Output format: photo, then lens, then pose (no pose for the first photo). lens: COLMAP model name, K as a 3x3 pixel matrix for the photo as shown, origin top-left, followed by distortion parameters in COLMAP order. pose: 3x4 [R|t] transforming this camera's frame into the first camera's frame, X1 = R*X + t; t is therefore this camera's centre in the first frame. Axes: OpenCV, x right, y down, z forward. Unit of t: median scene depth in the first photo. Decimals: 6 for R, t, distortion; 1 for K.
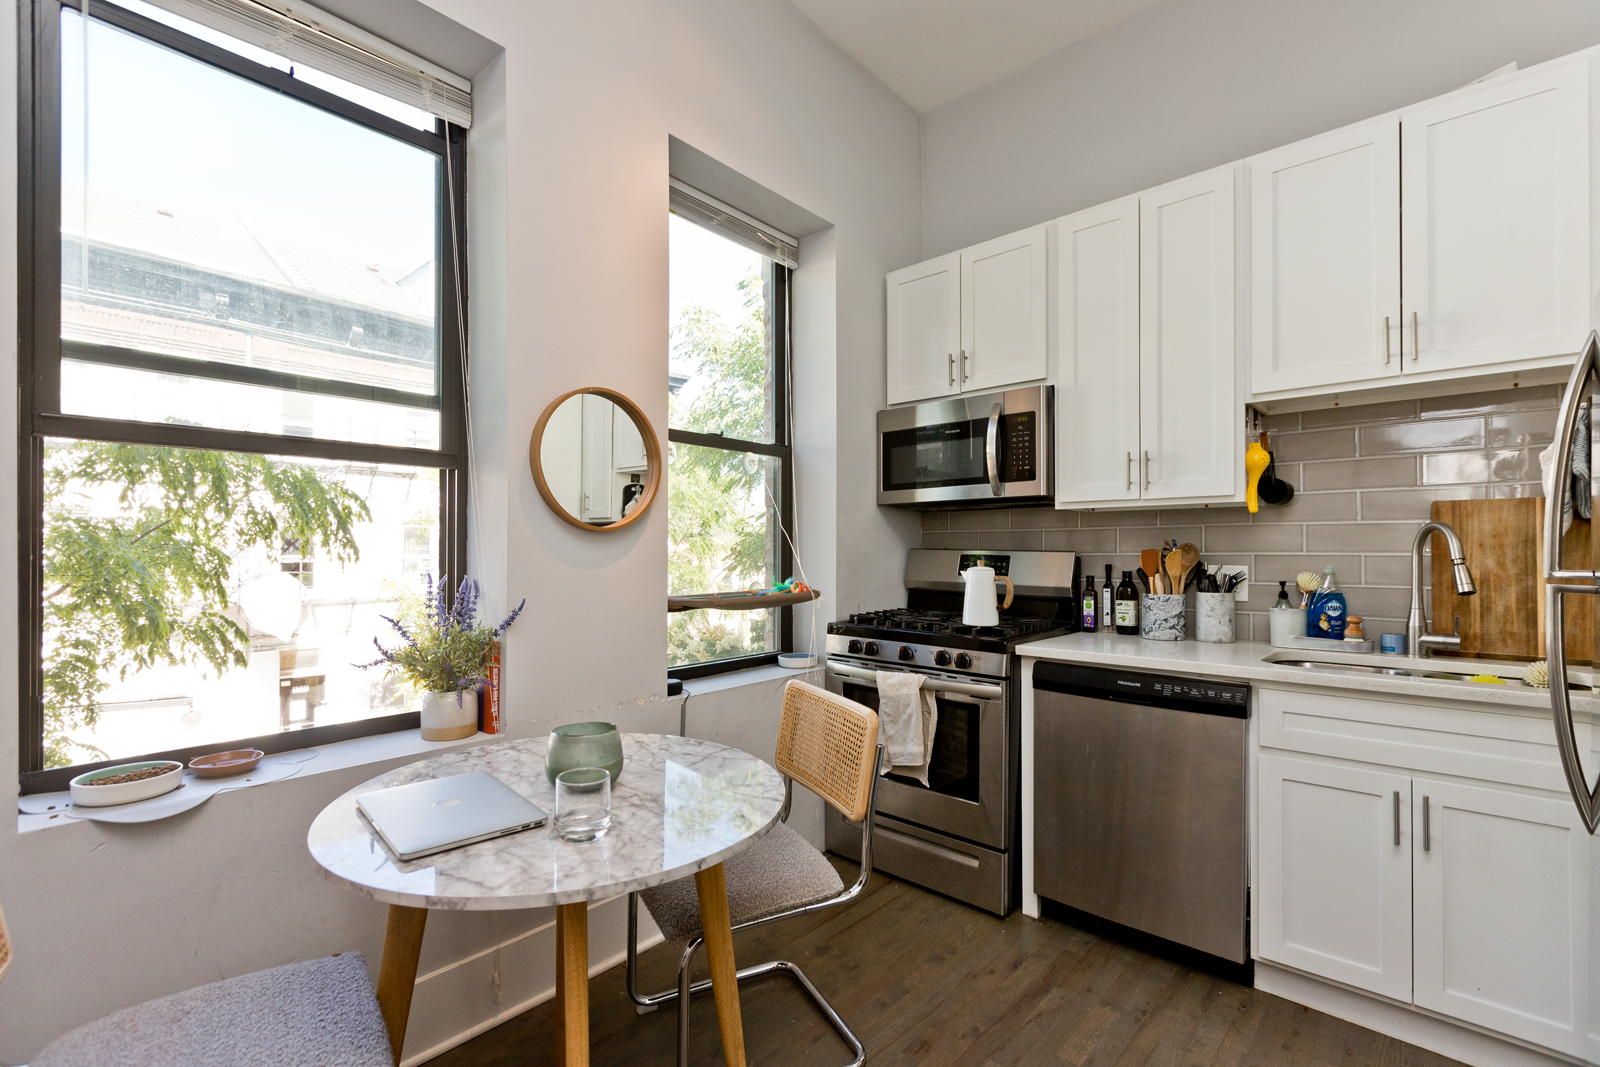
lens RADIAL K [[729.9, 0, 805.6], [0, 729.9, 542.4], [0, 0, 1]] dist [-0.001793, 0.000660]
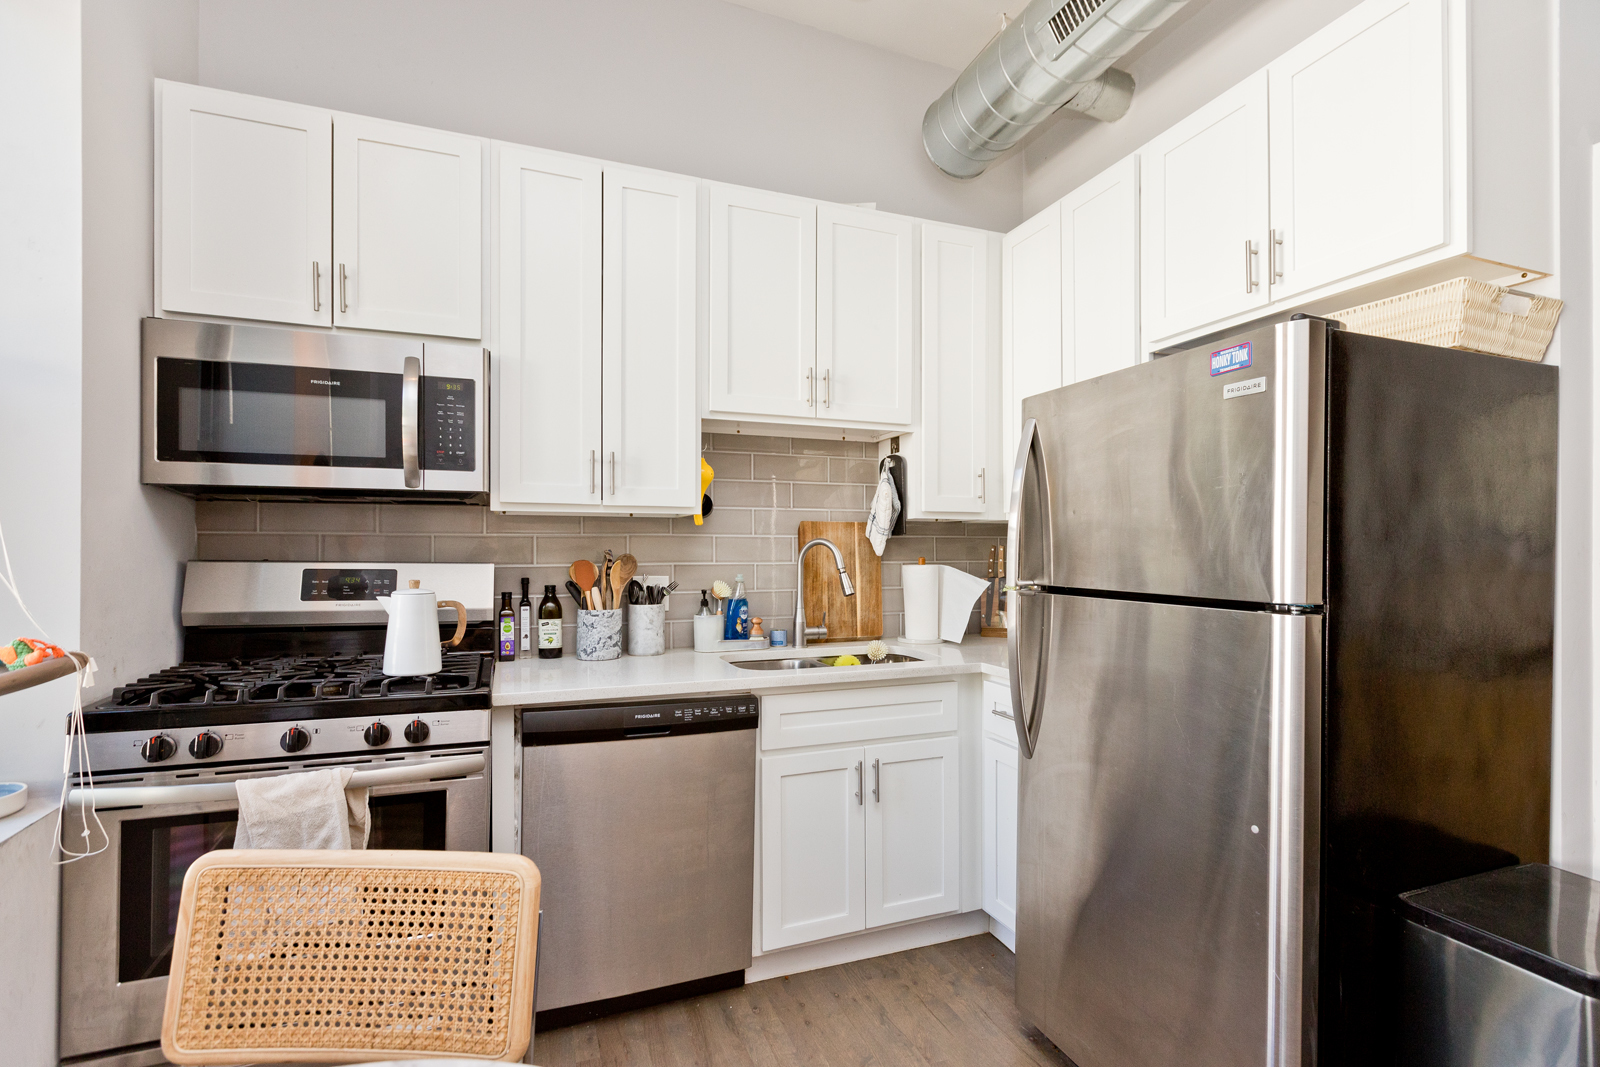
lens RADIAL K [[729.9, 0, 801.8], [0, 729.9, 544.8], [0, 0, 1]] dist [-0.001793, 0.000660]
pose [[0.440582, 0.005517, 0.897695, -0.226506], [-0.011732, 0.999931, -0.000388, -0.012993], [-0.897636, -0.010361, 0.440617, 0.377442]]
